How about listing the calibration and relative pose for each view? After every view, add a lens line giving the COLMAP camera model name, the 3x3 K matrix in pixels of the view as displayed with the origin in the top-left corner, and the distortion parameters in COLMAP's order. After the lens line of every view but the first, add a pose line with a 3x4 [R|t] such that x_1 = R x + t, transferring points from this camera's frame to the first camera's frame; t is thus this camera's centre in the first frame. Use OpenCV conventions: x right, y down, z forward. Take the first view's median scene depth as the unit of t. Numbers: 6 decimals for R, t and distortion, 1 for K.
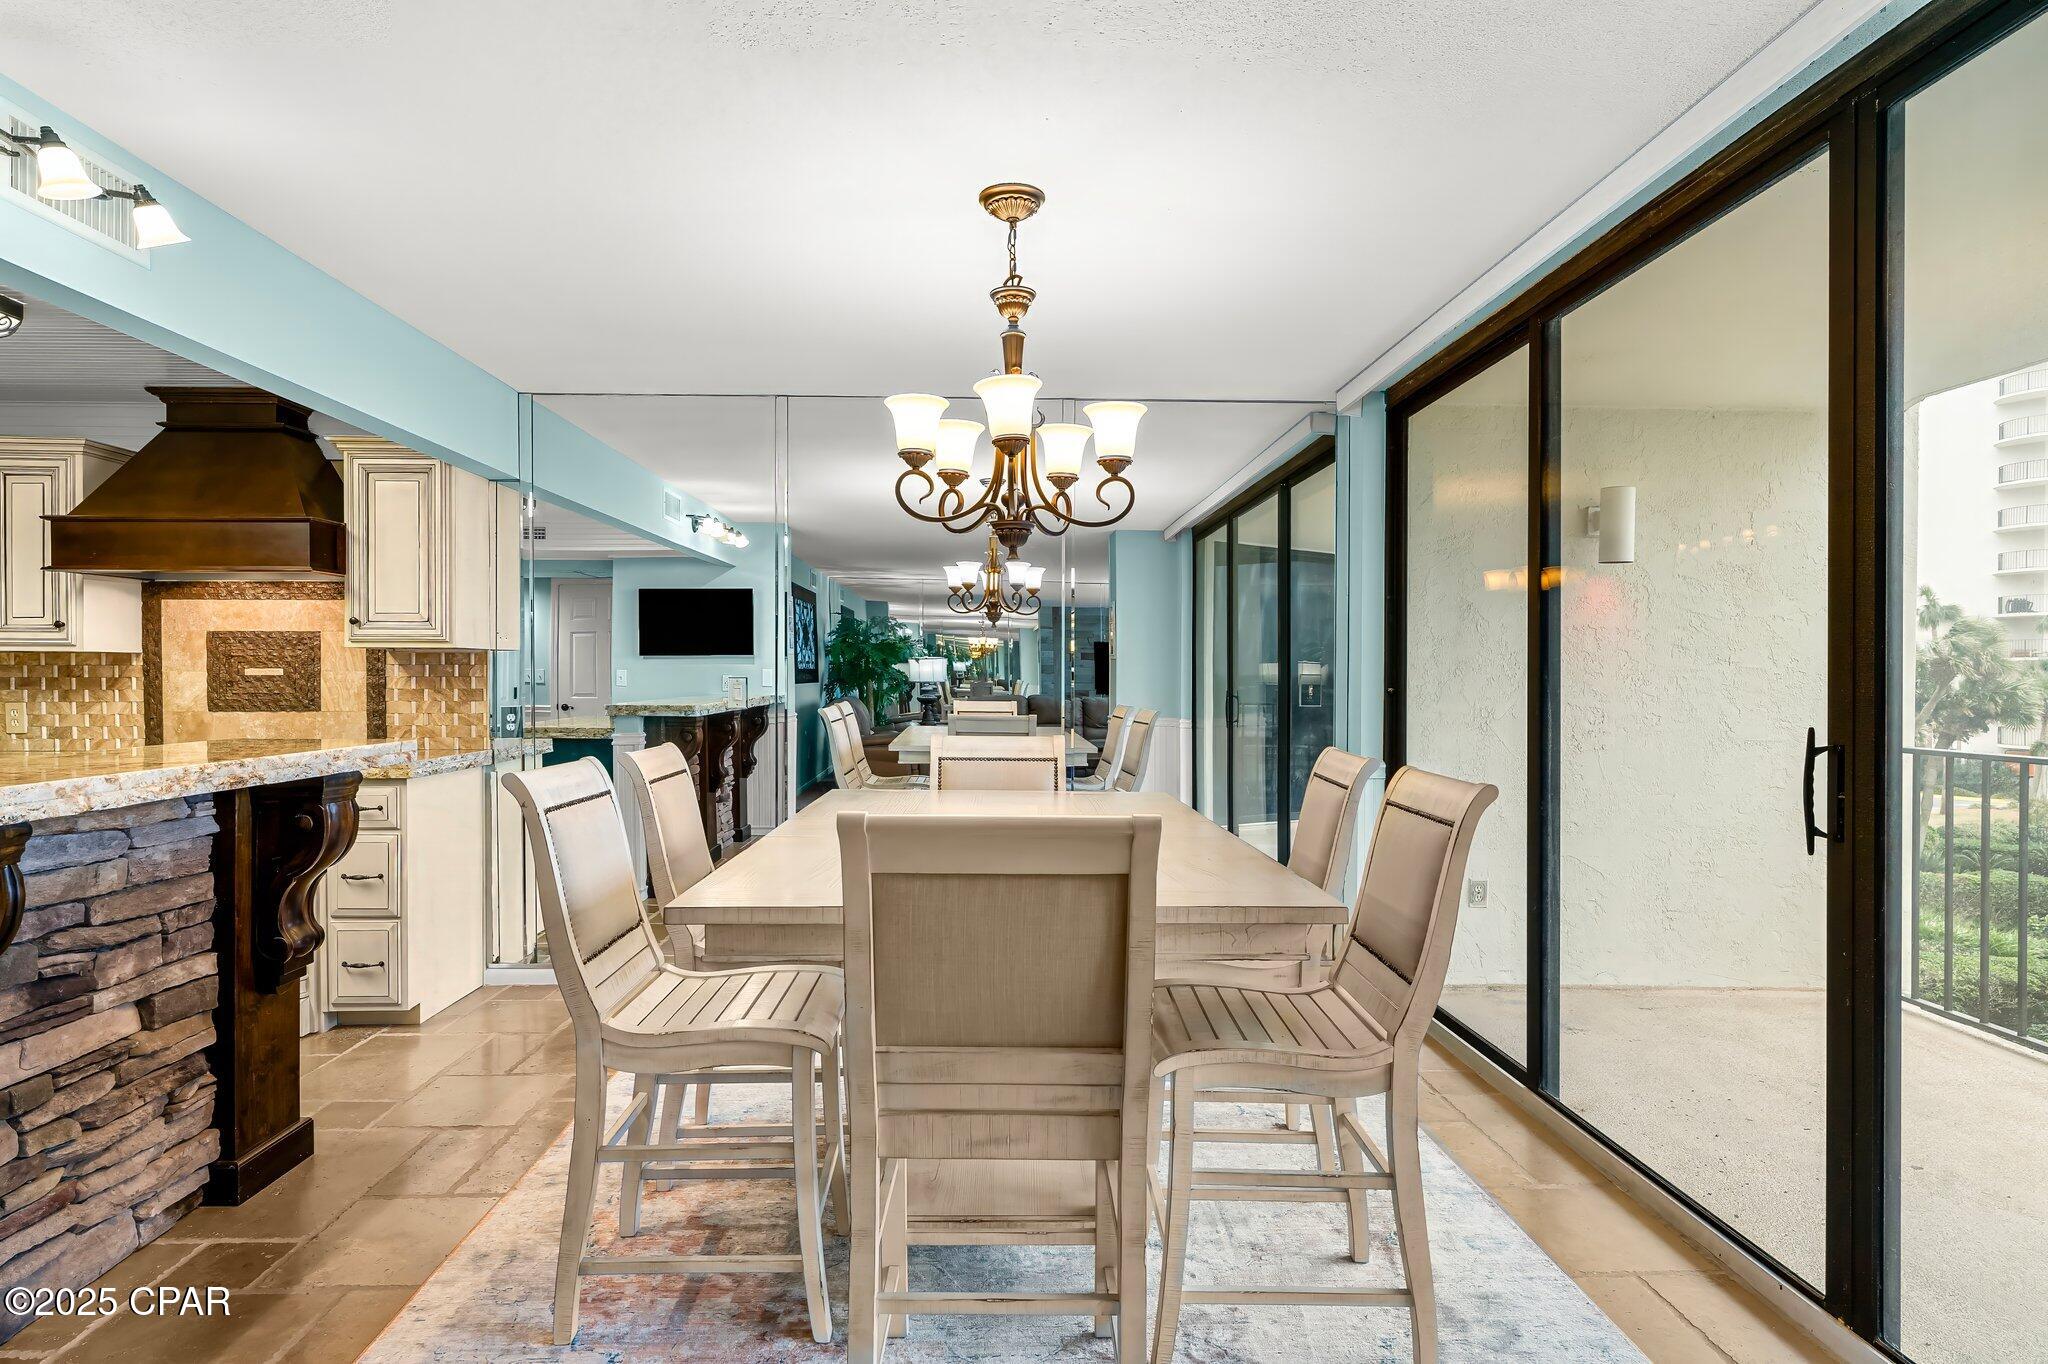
lens RADIAL K [[1116.3, 0, 1018.4], [0, 1116.3, 687.5], [0, 0, 1]] dist [-0.001179, -0.000600]
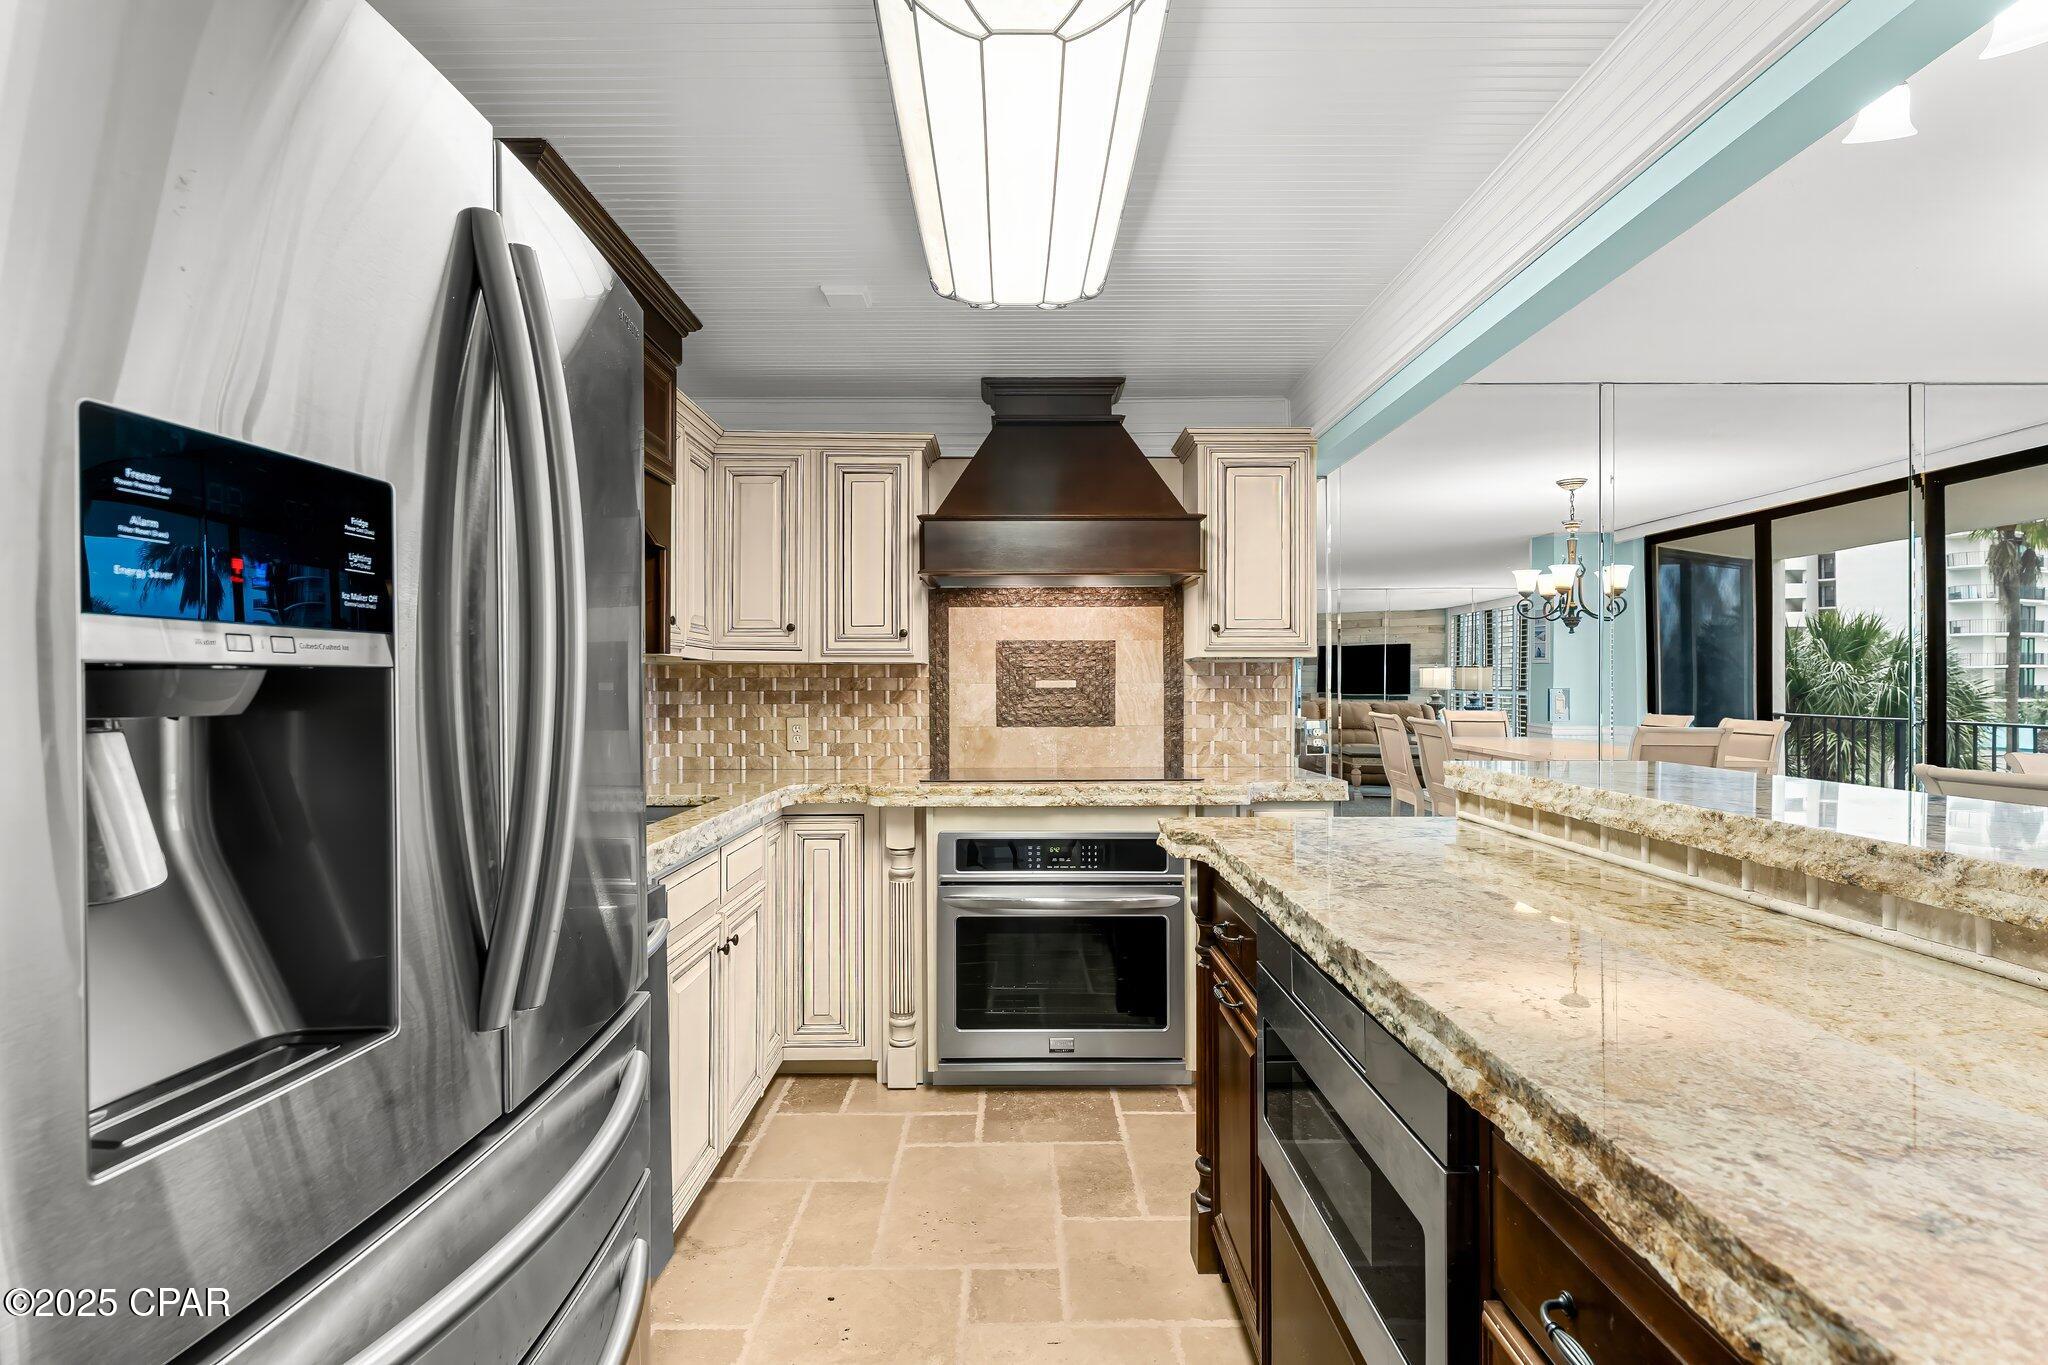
lens RADIAL K [[1043.4, 0, 1006.3], [0, 1043.4, 684.9], [0, 0, 1]] dist [0.002114, 0.000455]
pose [[0.999385, -0.003605, -0.034886, -0.738496], [0.003258, 0.999945, -0.009991, -0.005031], [0.034920, 0.009872, 0.999341, 0.137316]]
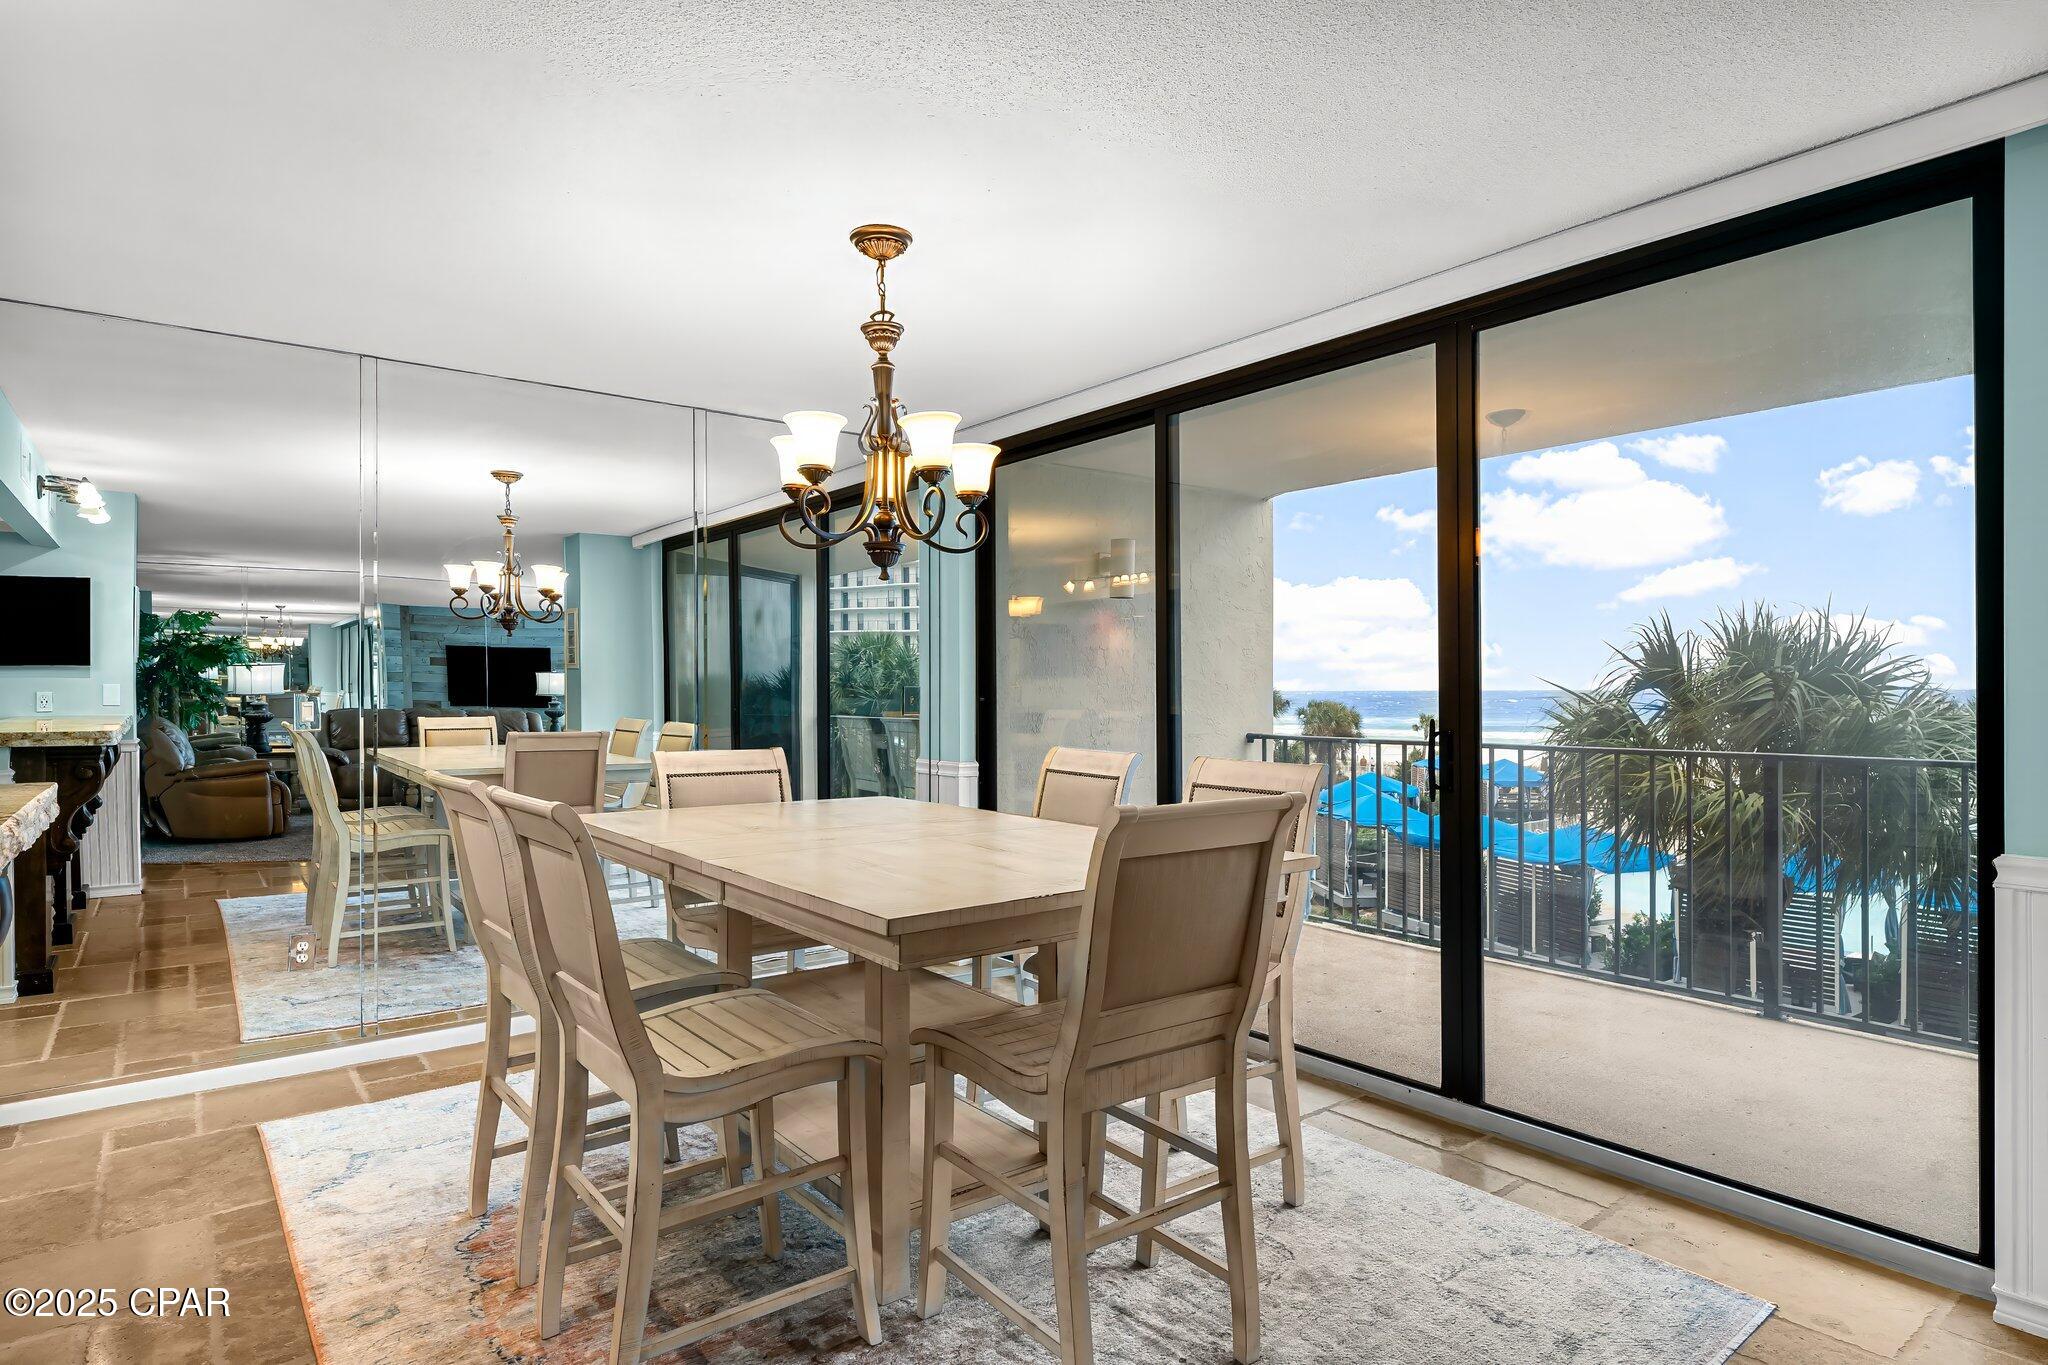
lens RADIAL K [[1116.3, 0, 1018.0], [0, 1116.3, 687.6], [0, 0, 1]] dist [-0.001179, -0.000600]
pose [[0.807480, -0.004463, 0.589878, -0.340121], [0.011594, 0.999898, -0.008305, -0.000869], [-0.589781, 0.013545, 0.807450, 0.047561]]
